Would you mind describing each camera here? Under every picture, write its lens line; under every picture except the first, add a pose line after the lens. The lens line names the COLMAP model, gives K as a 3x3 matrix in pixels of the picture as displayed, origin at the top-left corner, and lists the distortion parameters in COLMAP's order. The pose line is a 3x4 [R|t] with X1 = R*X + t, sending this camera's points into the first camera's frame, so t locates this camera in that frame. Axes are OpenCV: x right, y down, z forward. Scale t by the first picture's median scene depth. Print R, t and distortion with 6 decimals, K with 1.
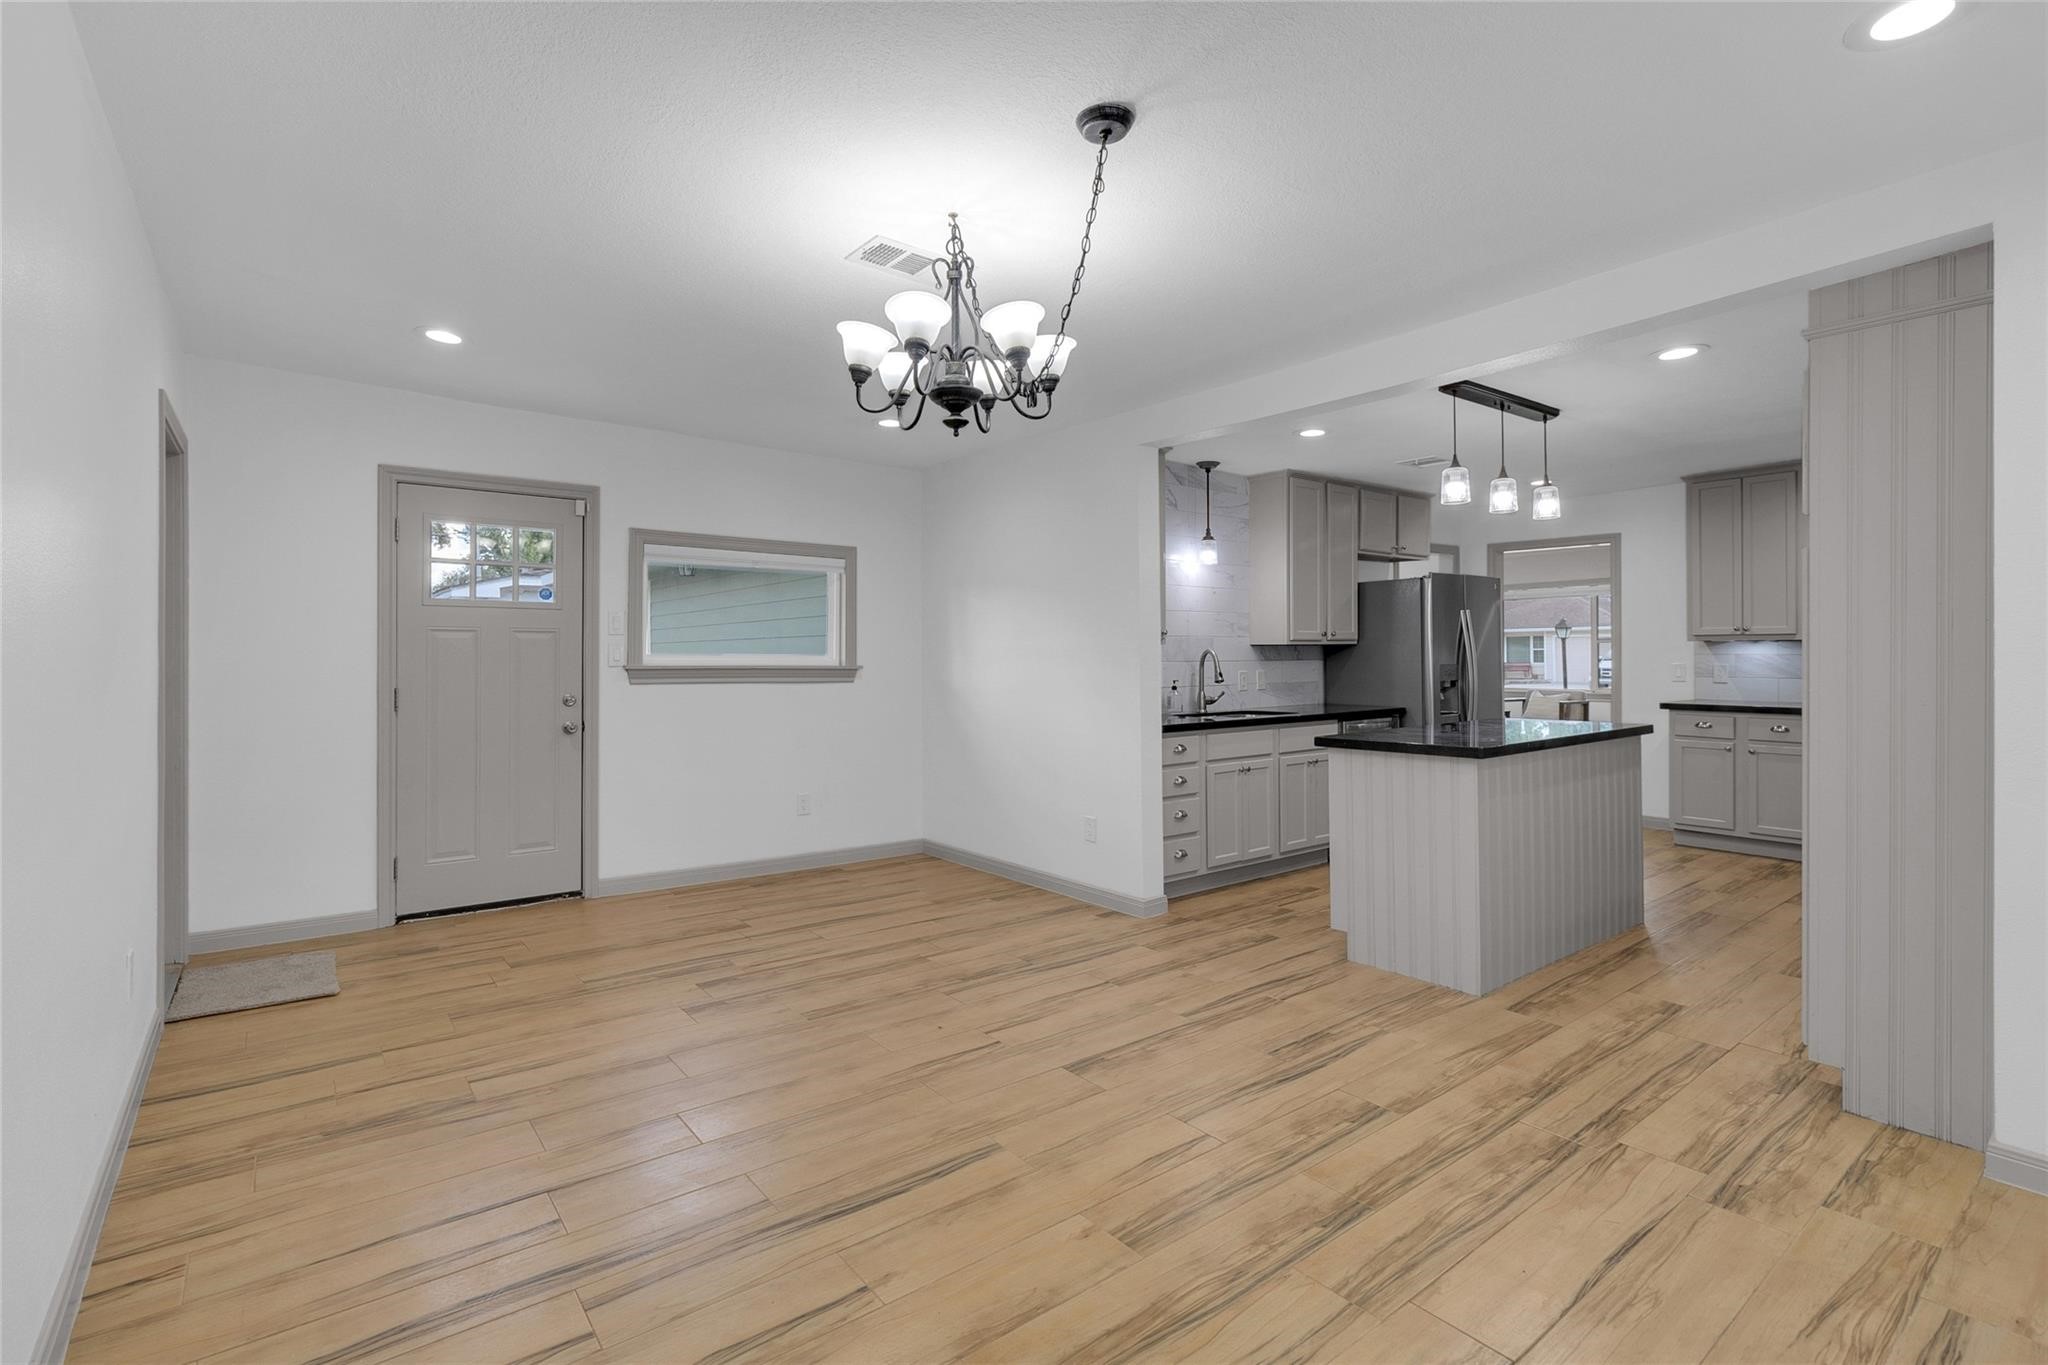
lens RADIAL K [[951.9, 0, 1007.5], [0, 951.9, 655.3], [0, 0, 1]] dist [0.000149, 0.000075]
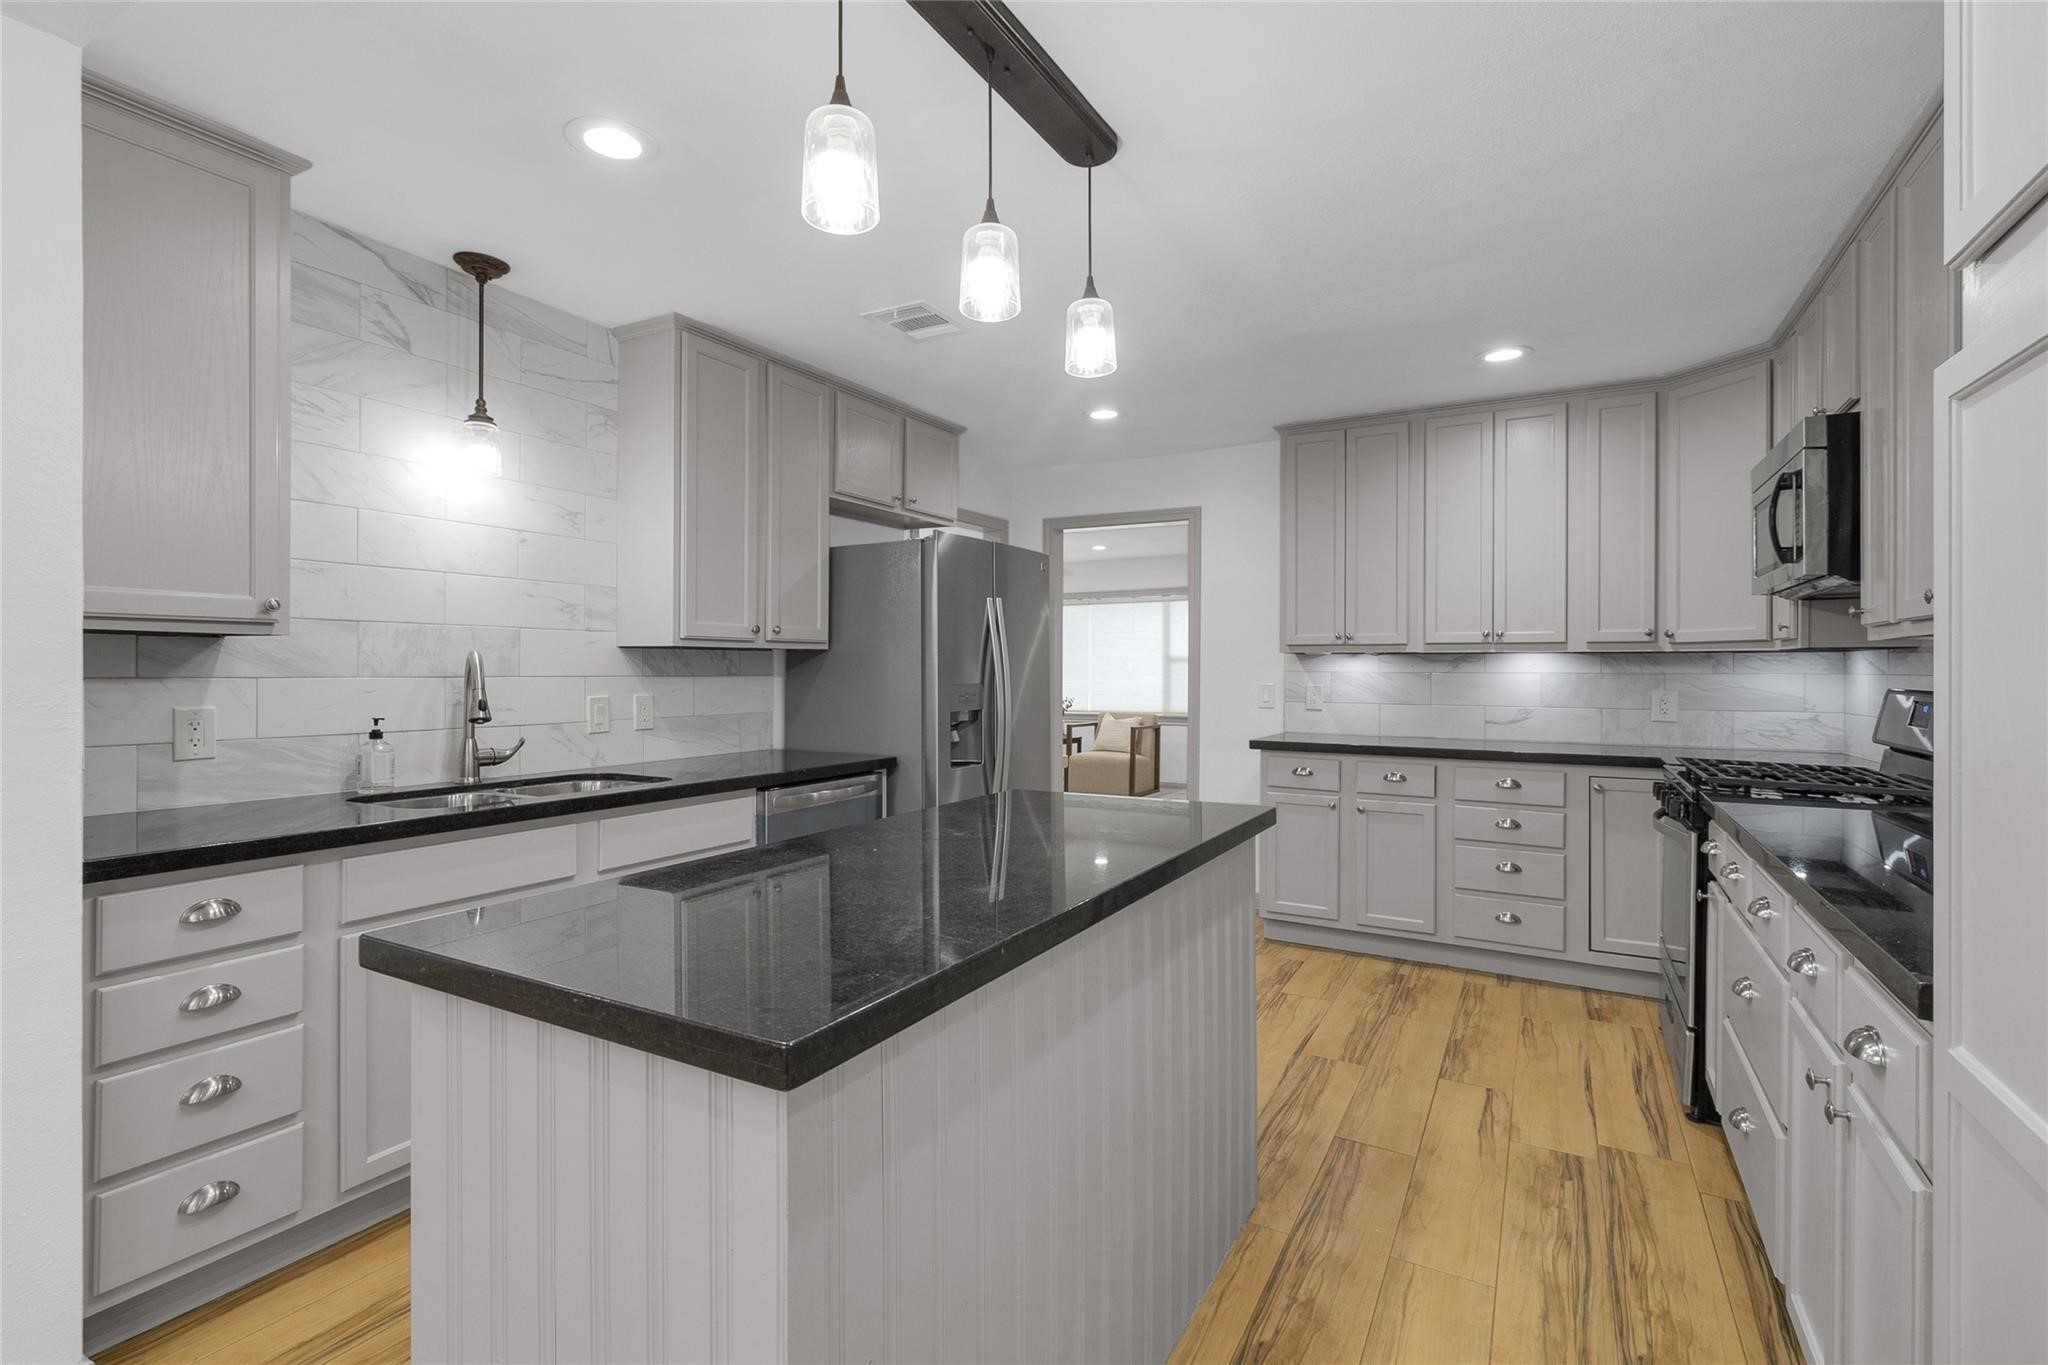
lens RADIAL K [[951.9, 0, 1026.3], [0, 951.9, 678.2], [0, 0, 1]] dist [0.000149, 0.000075]
pose [[0.917420, 0.005724, 0.397878, 0.270647], [-0.008256, 0.999955, 0.004651, 0.002590], [-0.397834, -0.007552, 0.917427, 0.447661]]
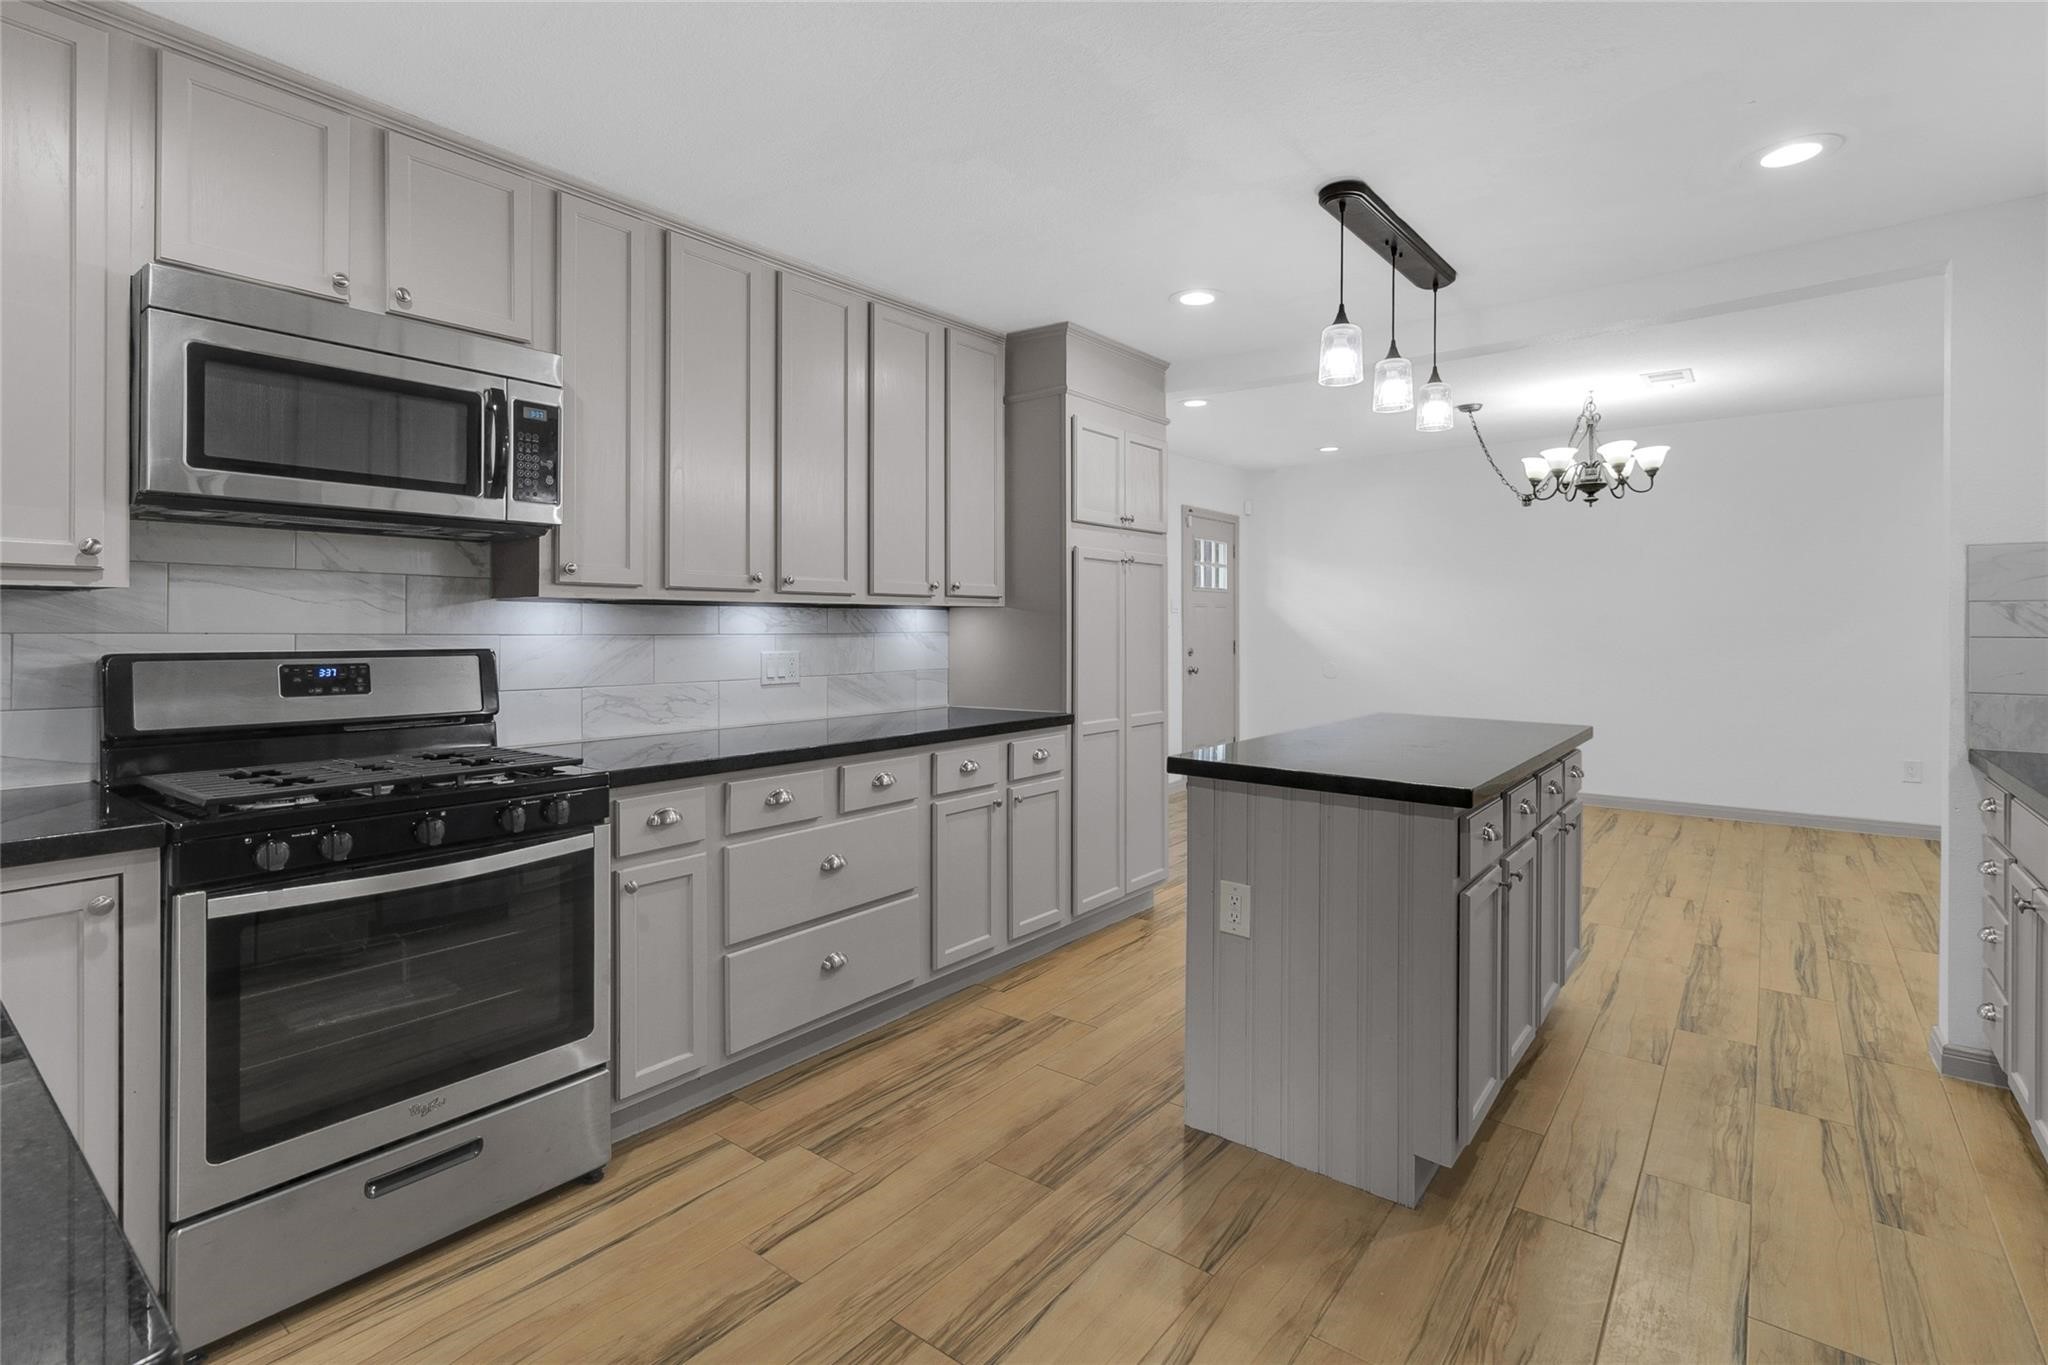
lens RADIAL K [[951.9, 0, 1001.7], [0, 951.9, 626.9], [0, 0, 1]] dist [0.000149, 0.000075]
pose [[-0.970753, 0.001308, -0.240078, 0.274123], [0.004125, 0.999928, -0.011231, 0.002586], [0.240046, -0.011893, -0.970689, 0.453519]]
